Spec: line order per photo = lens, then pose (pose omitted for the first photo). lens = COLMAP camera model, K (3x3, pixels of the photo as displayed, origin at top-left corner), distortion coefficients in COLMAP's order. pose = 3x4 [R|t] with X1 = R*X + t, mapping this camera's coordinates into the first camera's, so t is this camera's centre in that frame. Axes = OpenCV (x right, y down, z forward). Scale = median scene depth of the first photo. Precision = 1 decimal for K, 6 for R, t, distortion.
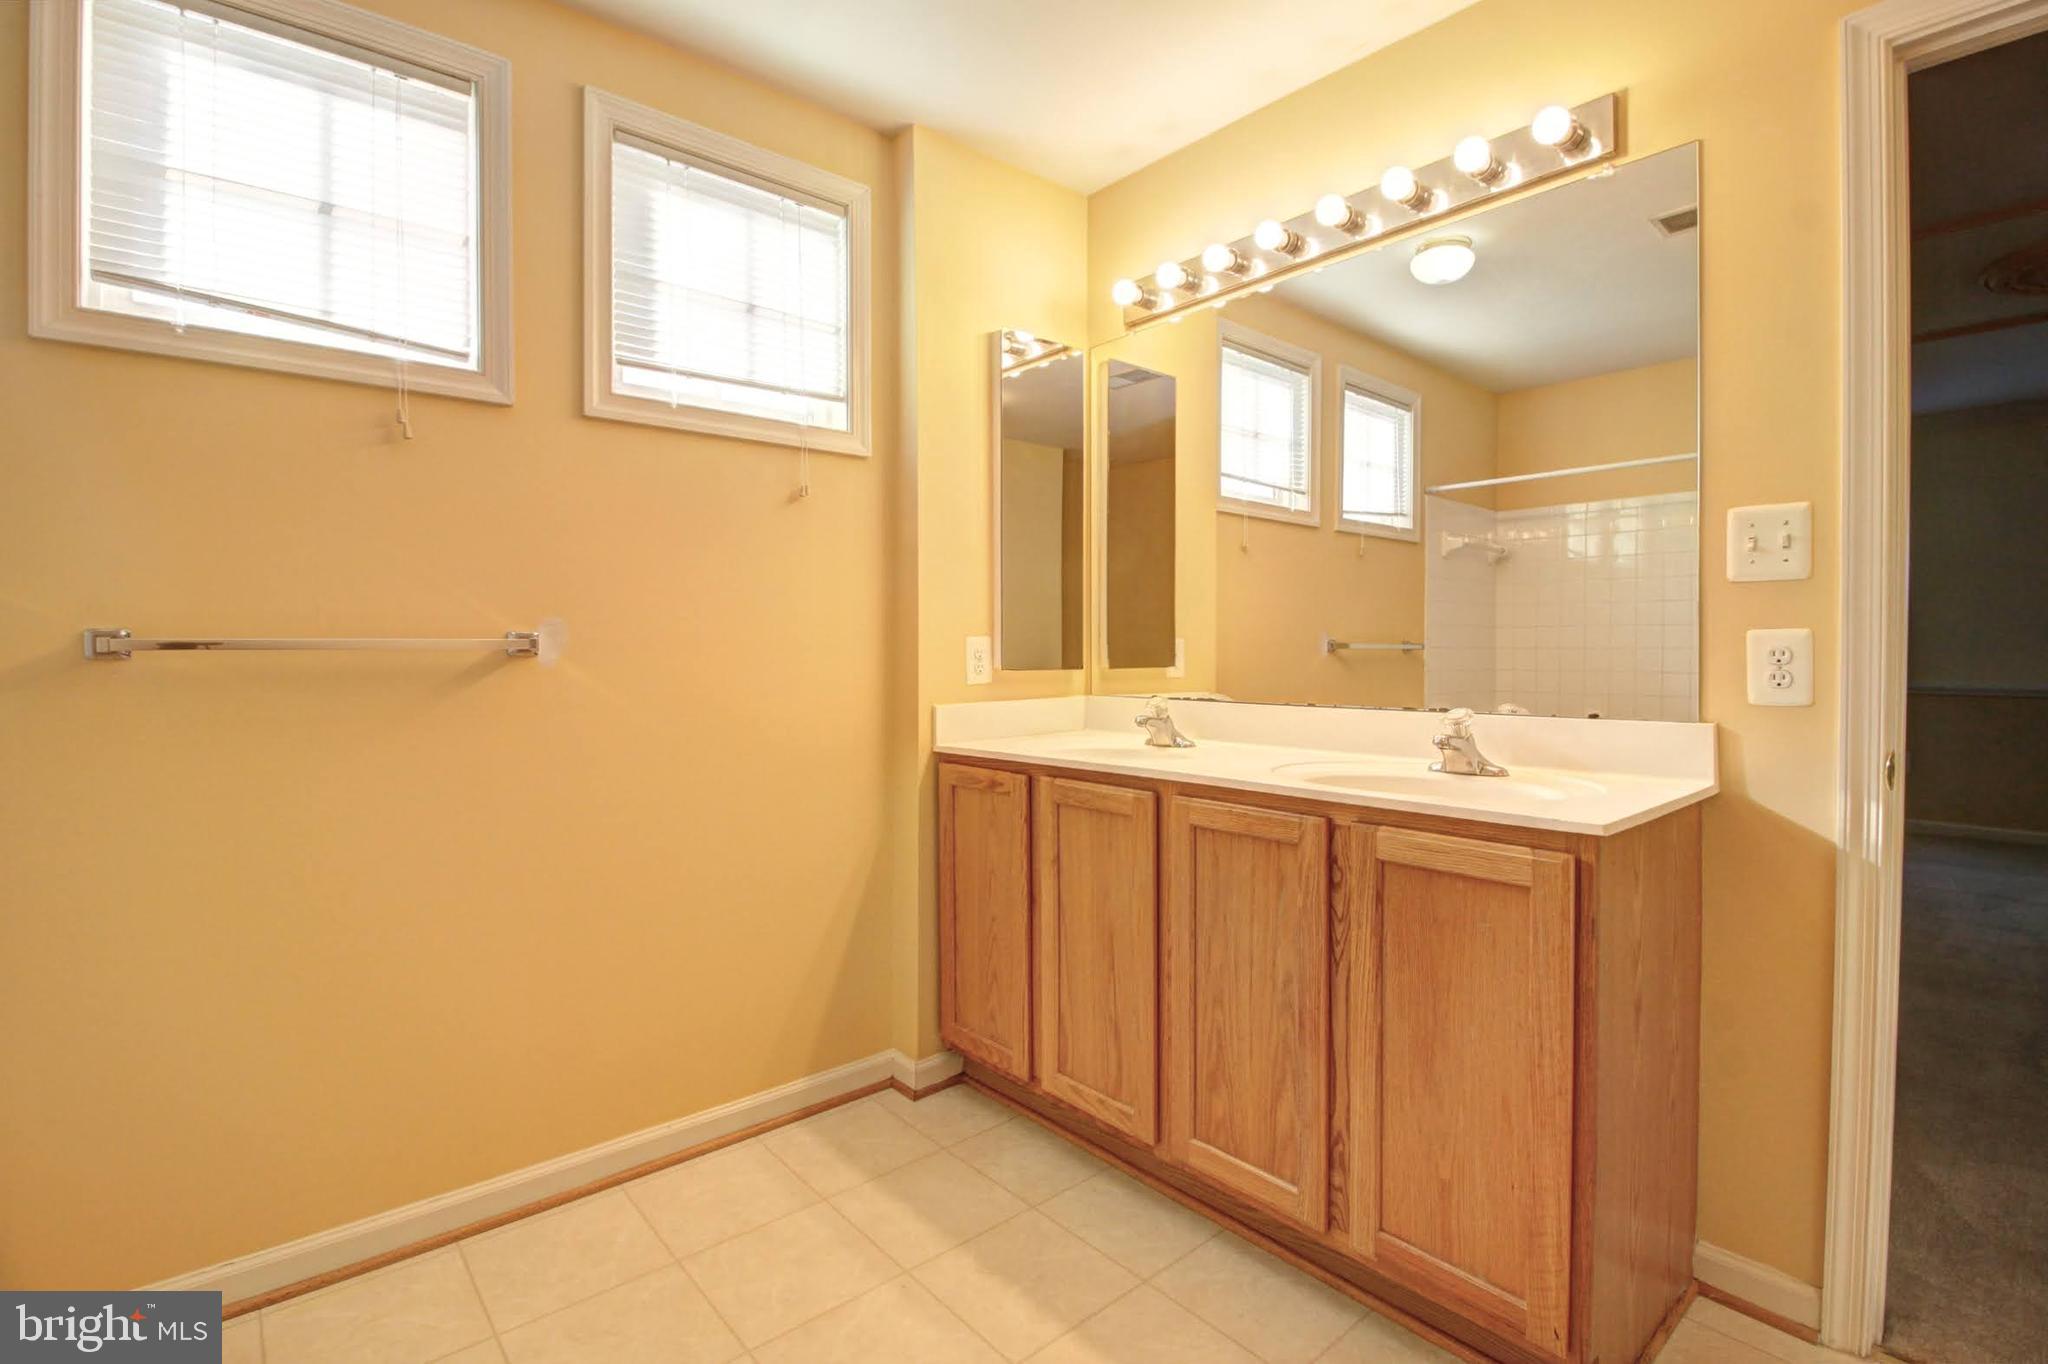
lens RADIAL K [[973.1, 0, 1026.2], [0, 973.1, 659.9], [0, 0, 1]] dist [0.002529, -0.014807]
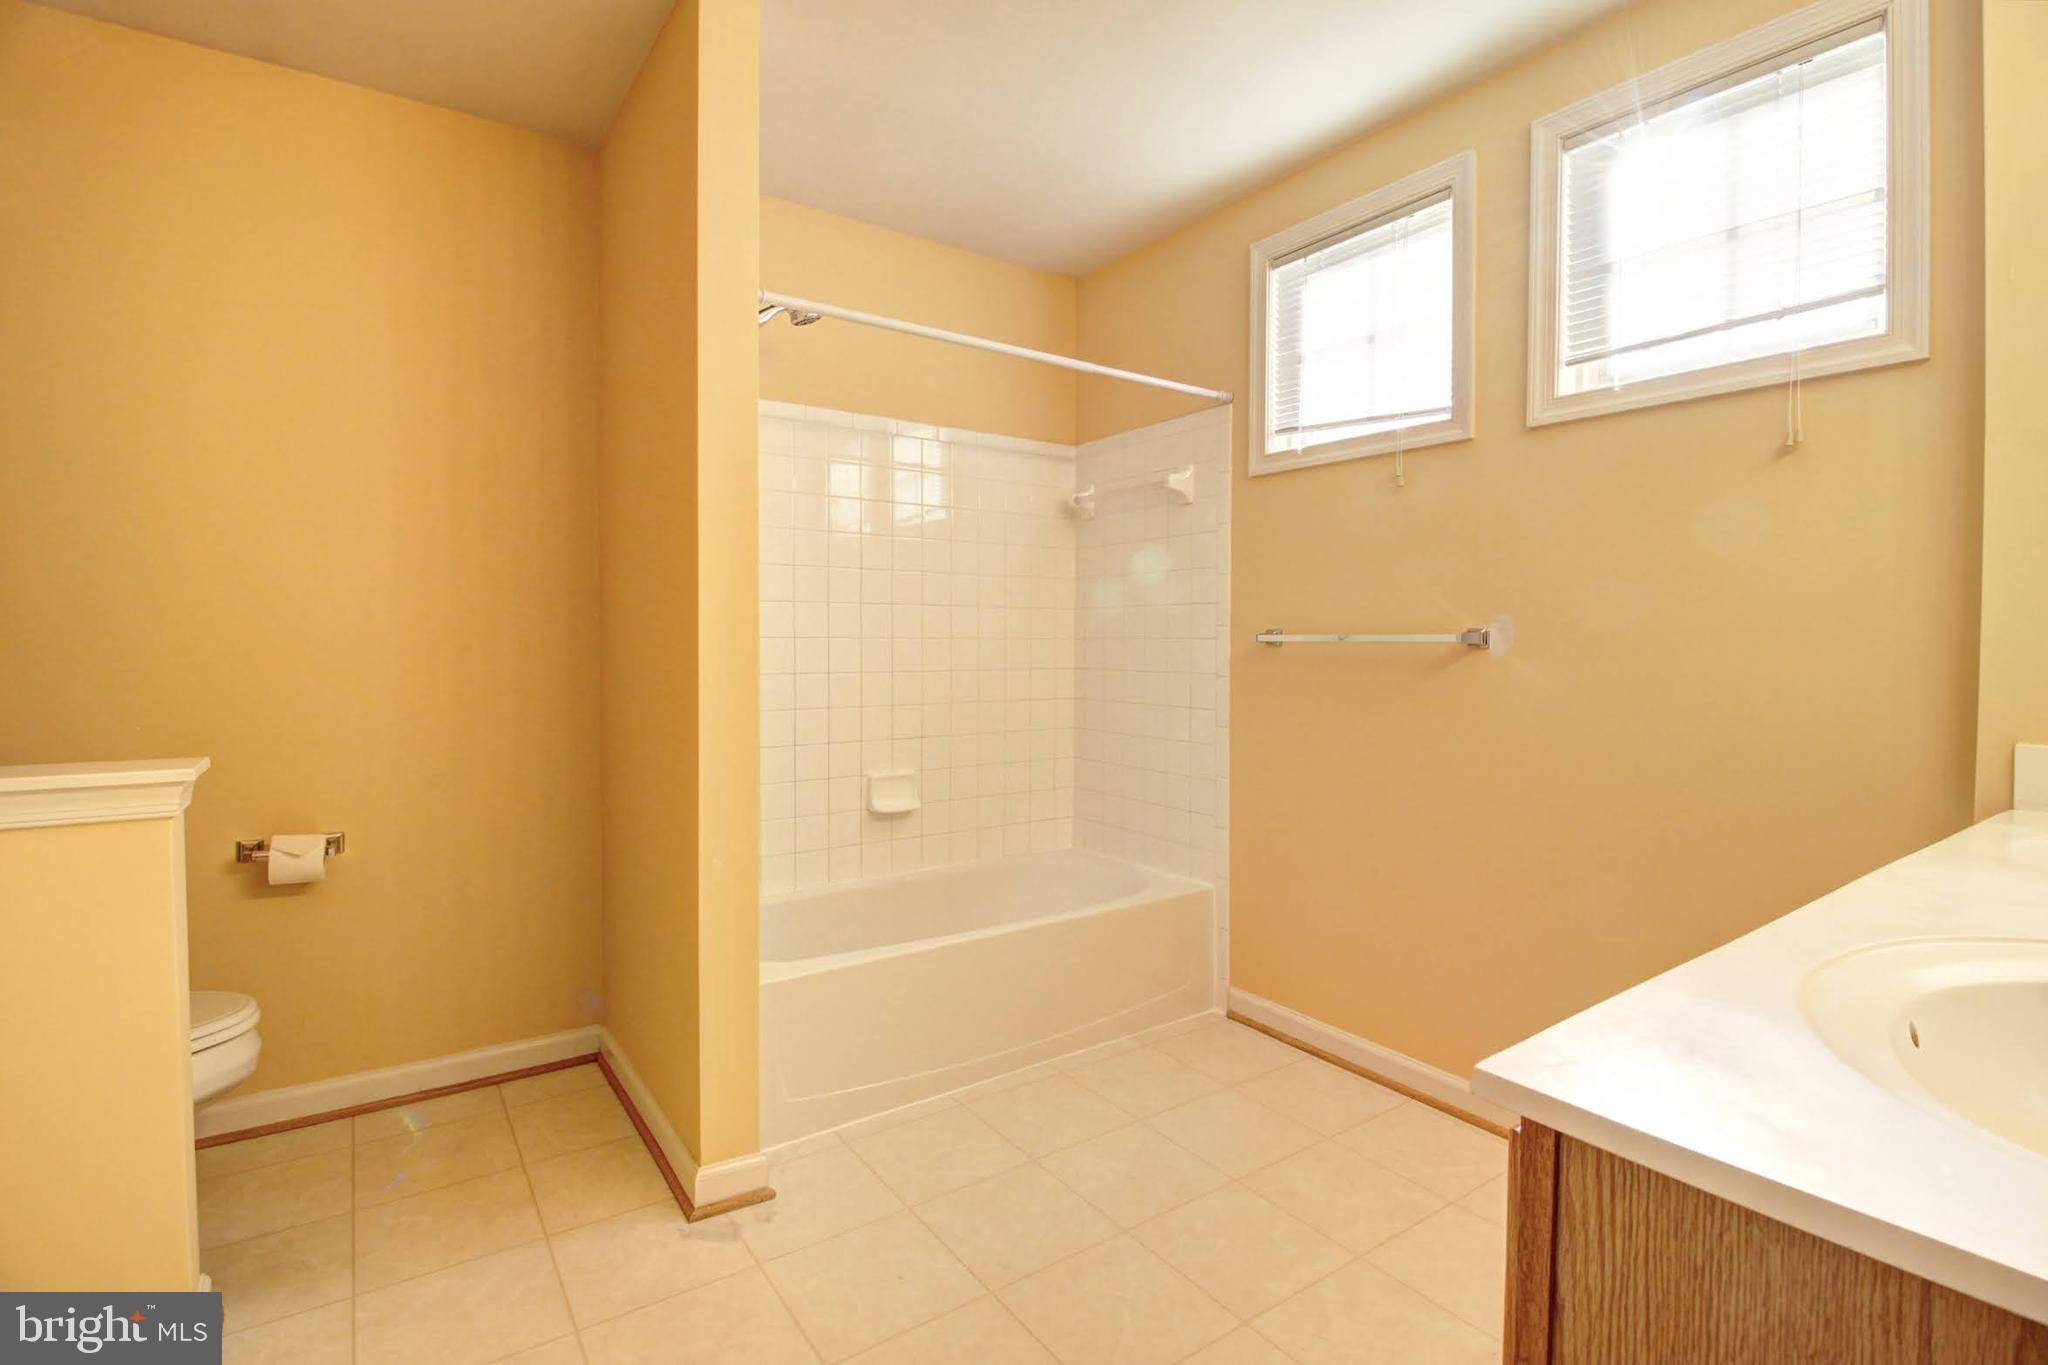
lens RADIAL K [[951.0, 0, 1021.5], [0, 951.0, 663.8], [0, 0, 1]] dist [0.002246, -0.018432]
pose [[-0.108344, 0.024036, -0.993823, 0.679063], [-0.018748, 0.999480, 0.026216, -0.005675], [0.993937, 0.021472, -0.107837, 0.570583]]
